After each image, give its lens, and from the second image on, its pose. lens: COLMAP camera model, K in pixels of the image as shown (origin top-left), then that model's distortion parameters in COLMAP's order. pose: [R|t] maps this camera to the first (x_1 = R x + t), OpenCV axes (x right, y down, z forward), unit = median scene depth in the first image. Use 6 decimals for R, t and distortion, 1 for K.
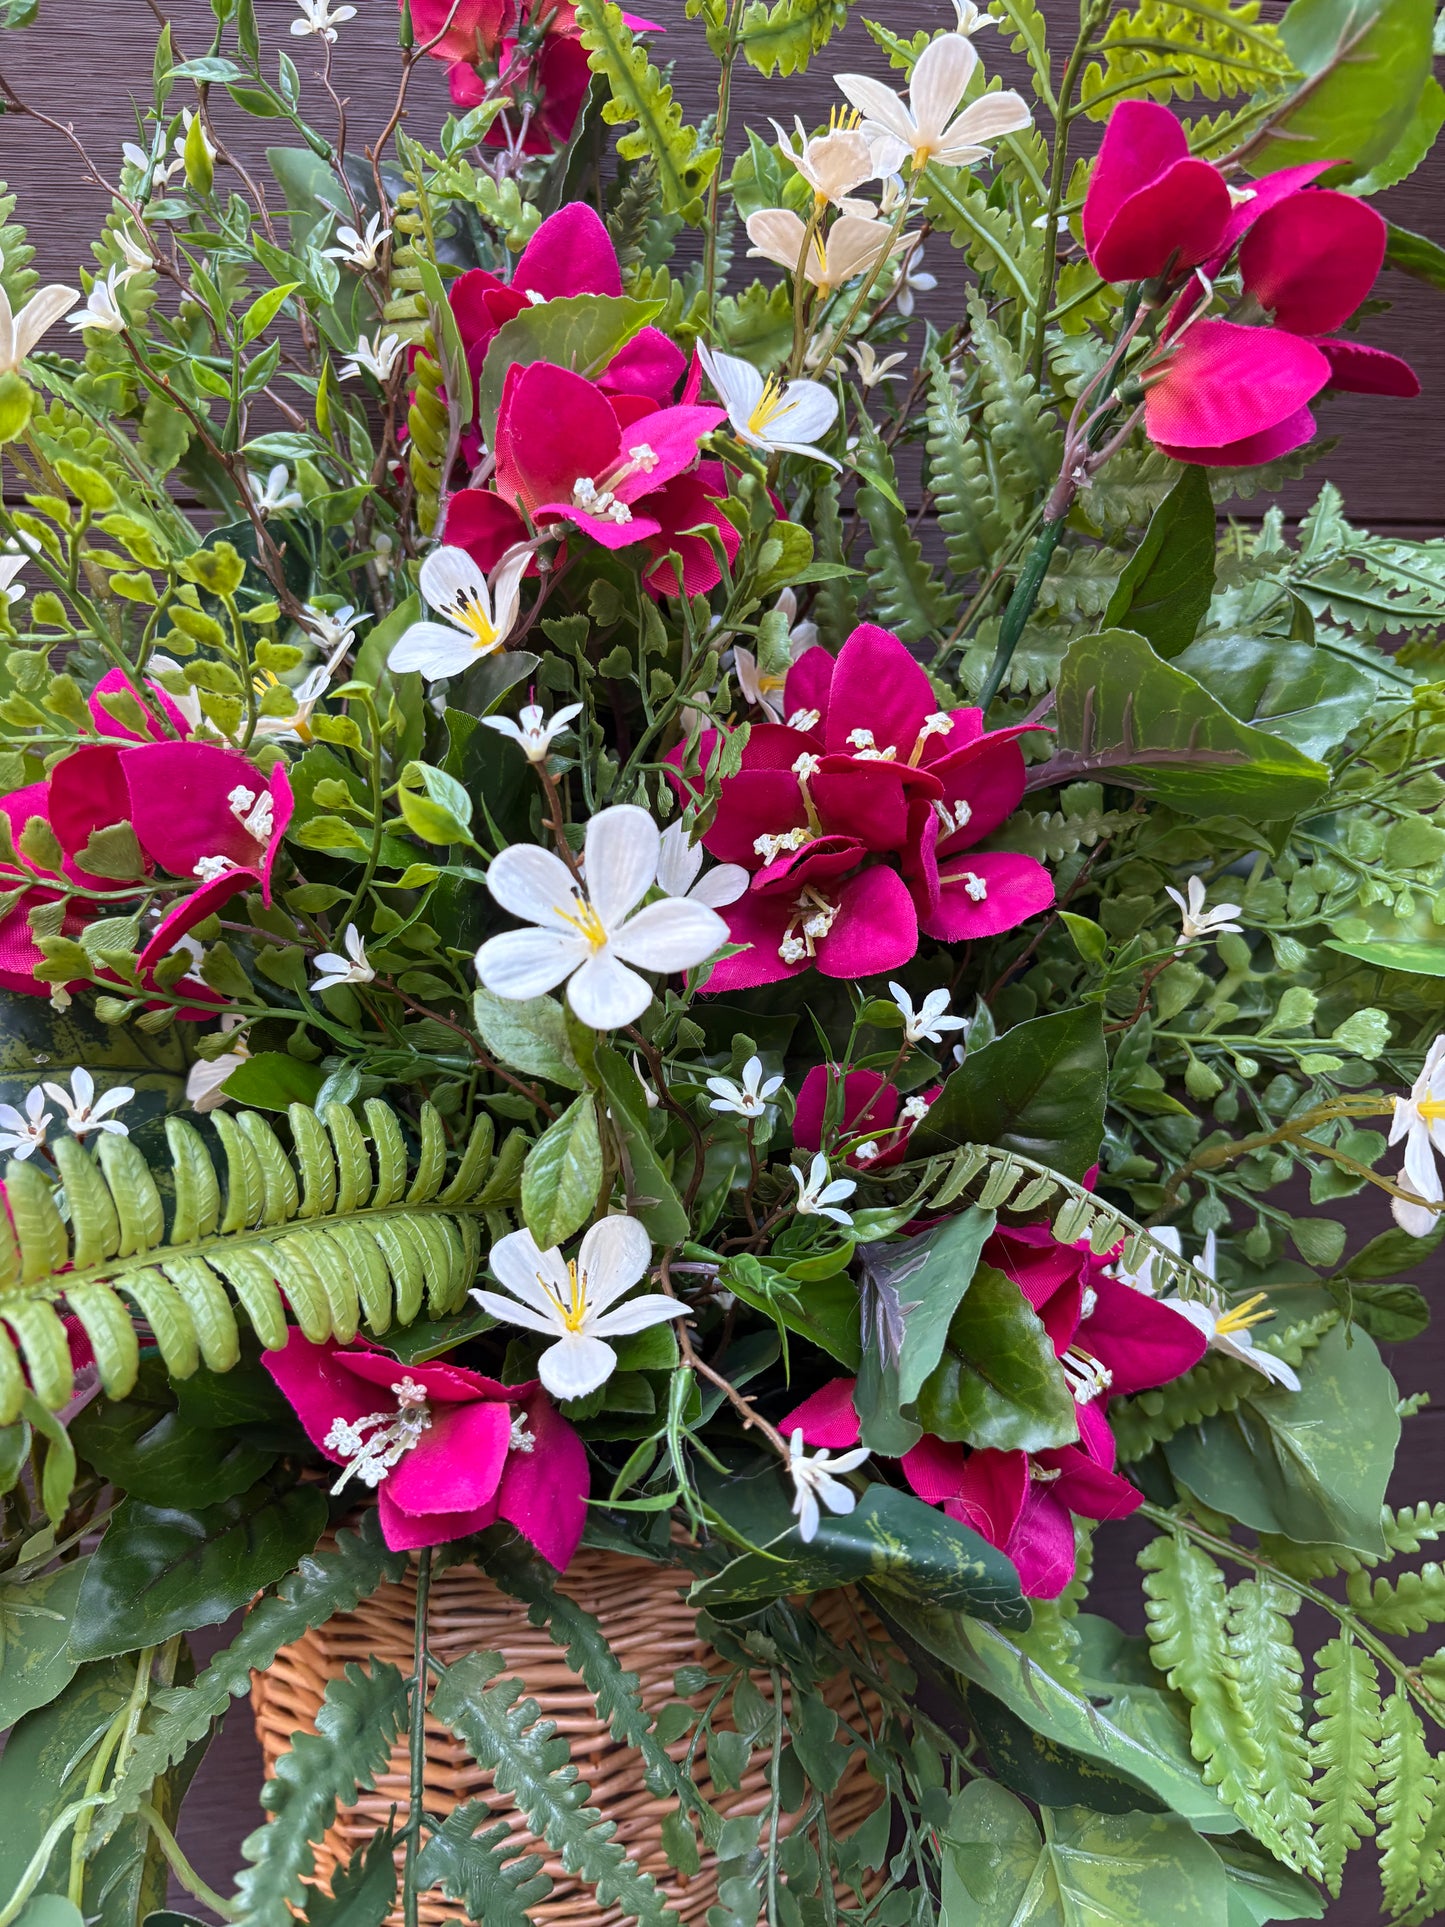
lens RADIAL K [[1511.0, 0, 726.4], [0, 1511.0, 978.3], [0, 0, 1]] dist [-0.019671, -0.001774]
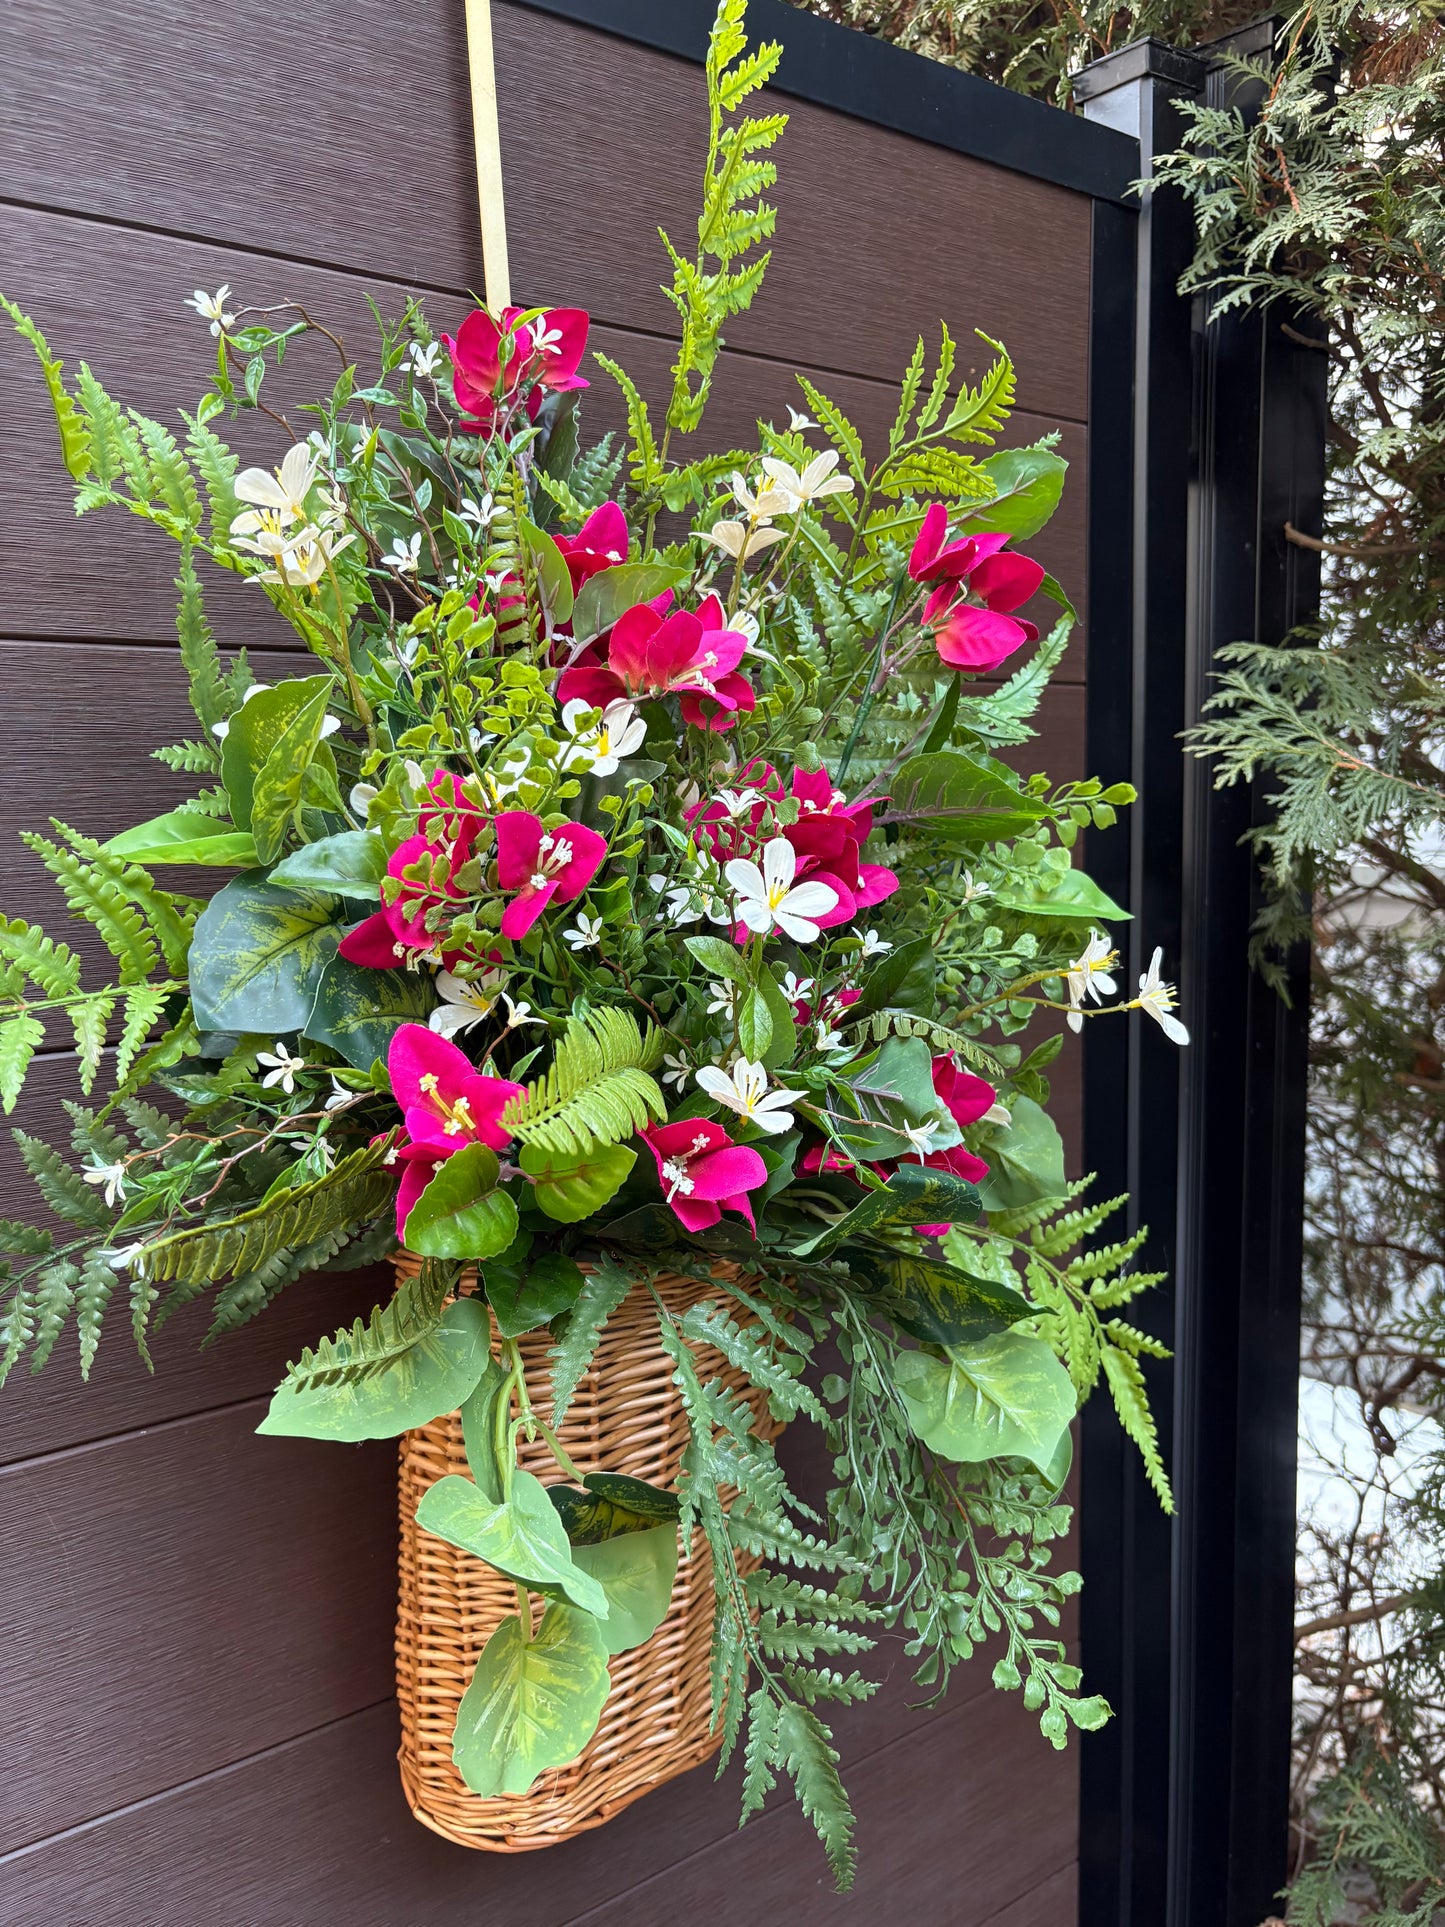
lens RADIAL K [[1479.8, 0, 728.4], [0, 1479.8, 966.2], [0, 0, 1]] dist [0.003093, -0.000122]
pose [[0.887149, -0.063566, 0.457085, -0.899874], [0.088171, 0.995569, -0.032679, 0.099673], [-0.452982, 0.069293, 0.888823, -0.624552]]
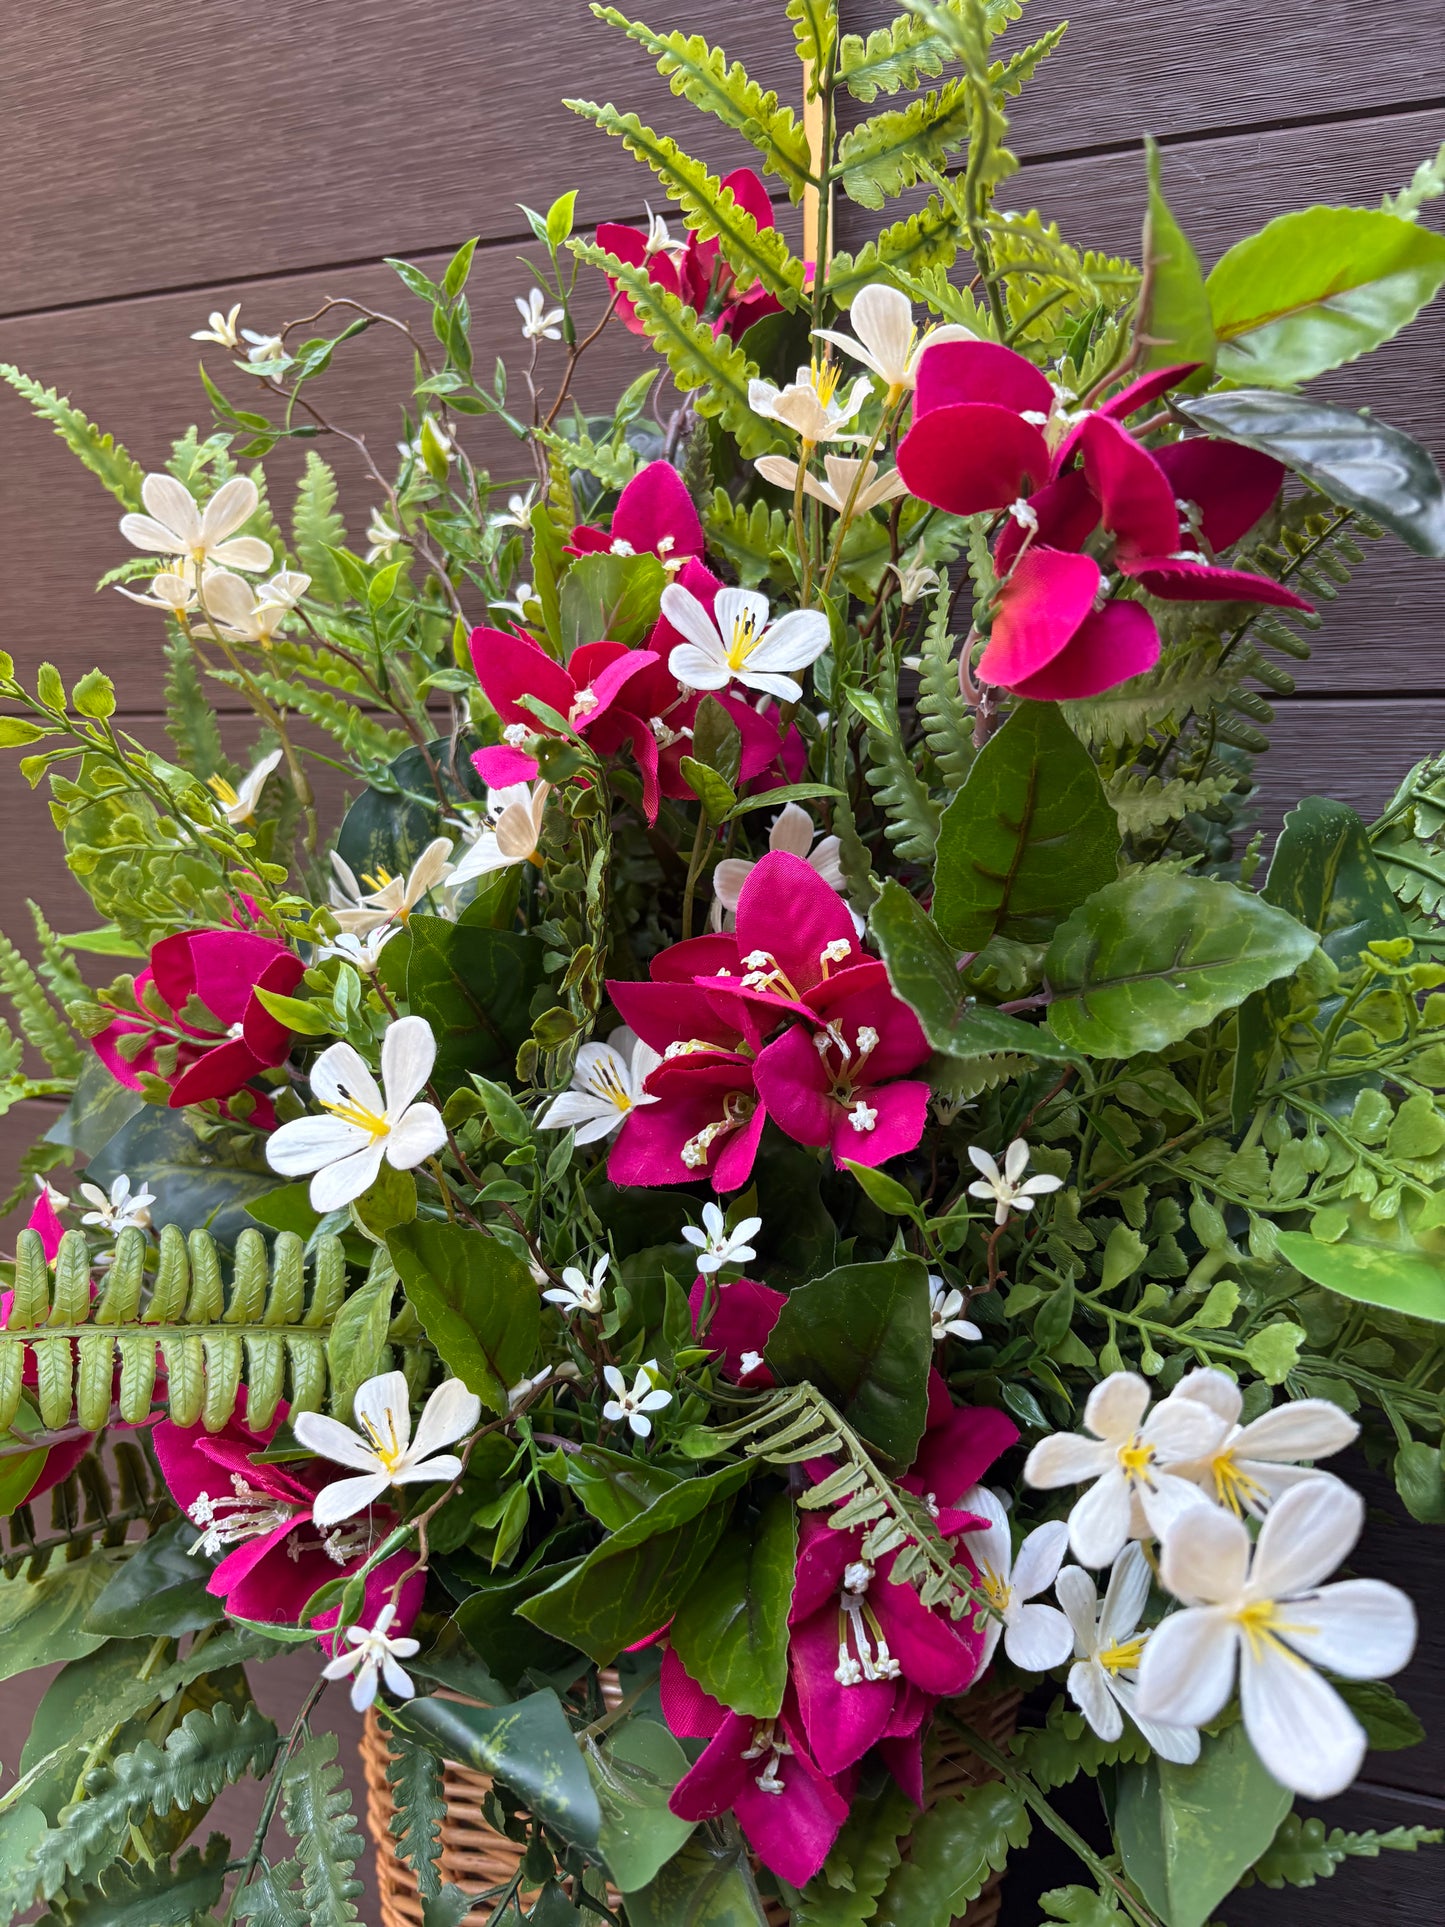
lens RADIAL K [[1513.8, 0, 720.3], [0, 1513.8, 967.3], [0, 0, 1]] dist [-0.056603, 0.073984]
pose [[0.847030, 0.071815, -0.526671, 0.625223], [-0.112734, 0.992561, -0.045964, -0.107979], [0.519452, 0.098307, 0.848826, 0.124747]]
